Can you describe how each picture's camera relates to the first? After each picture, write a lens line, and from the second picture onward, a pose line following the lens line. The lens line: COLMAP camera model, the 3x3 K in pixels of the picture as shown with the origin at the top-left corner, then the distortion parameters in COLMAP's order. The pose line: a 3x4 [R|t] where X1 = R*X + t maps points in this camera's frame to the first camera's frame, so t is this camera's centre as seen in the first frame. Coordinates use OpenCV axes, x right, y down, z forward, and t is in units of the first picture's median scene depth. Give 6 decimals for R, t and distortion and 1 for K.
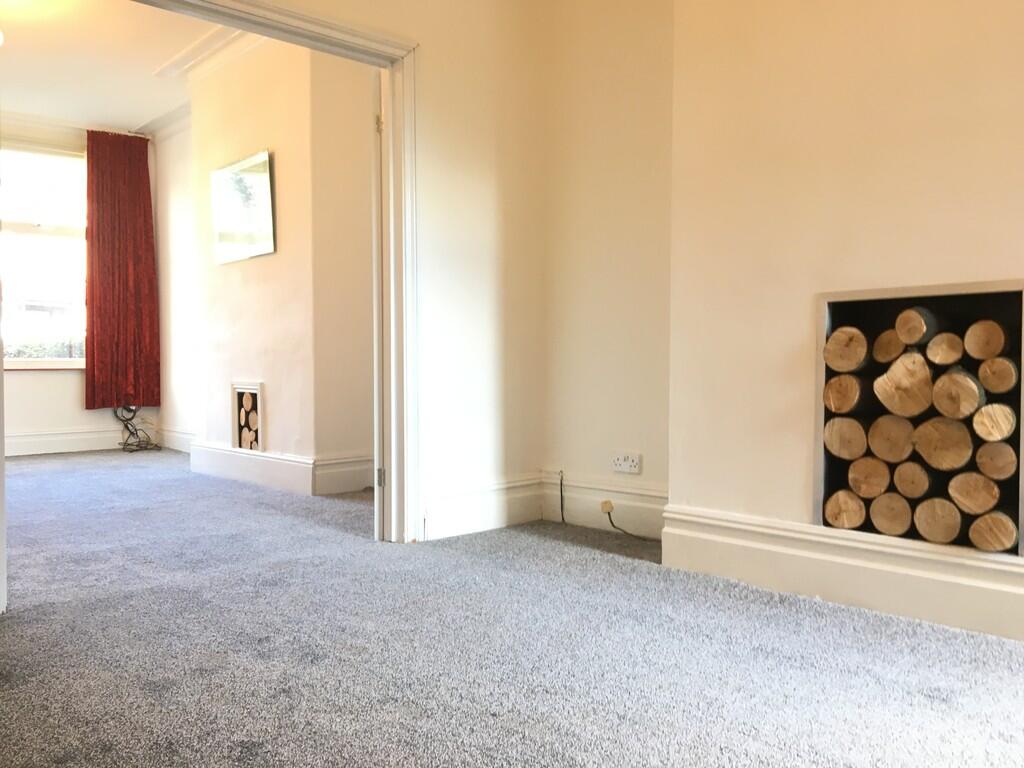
lens RADIAL K [[855.1, 0, 512.0], [0, 855.1, 384.0], [0, 0, 1]] dist [0.039243, -0.007176]
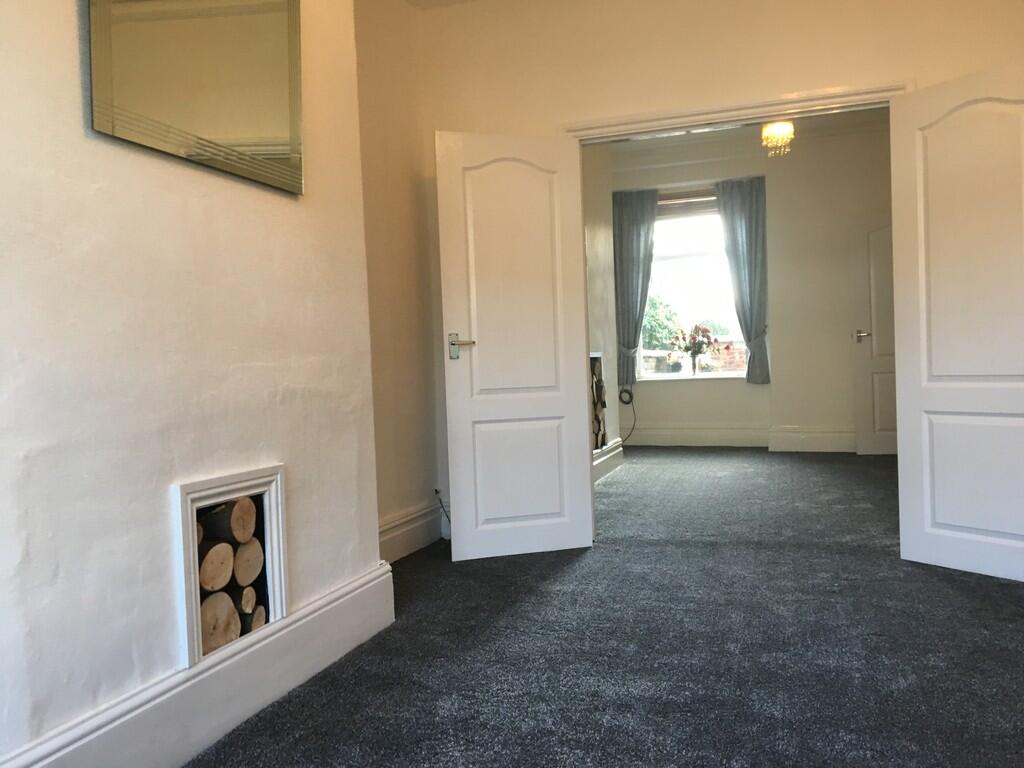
lens RADIAL K [[855.1, 0, 512.0], [0, 855.1, 384.0], [0, 0, 1]] dist [0.039243, -0.007176]
pose [[-0.498725, 0.001359, 0.866759, -1.601472], [0.056773, 0.997903, 0.031102, -0.110798], [-0.864899, 0.064720, -0.497757, 2.384158]]
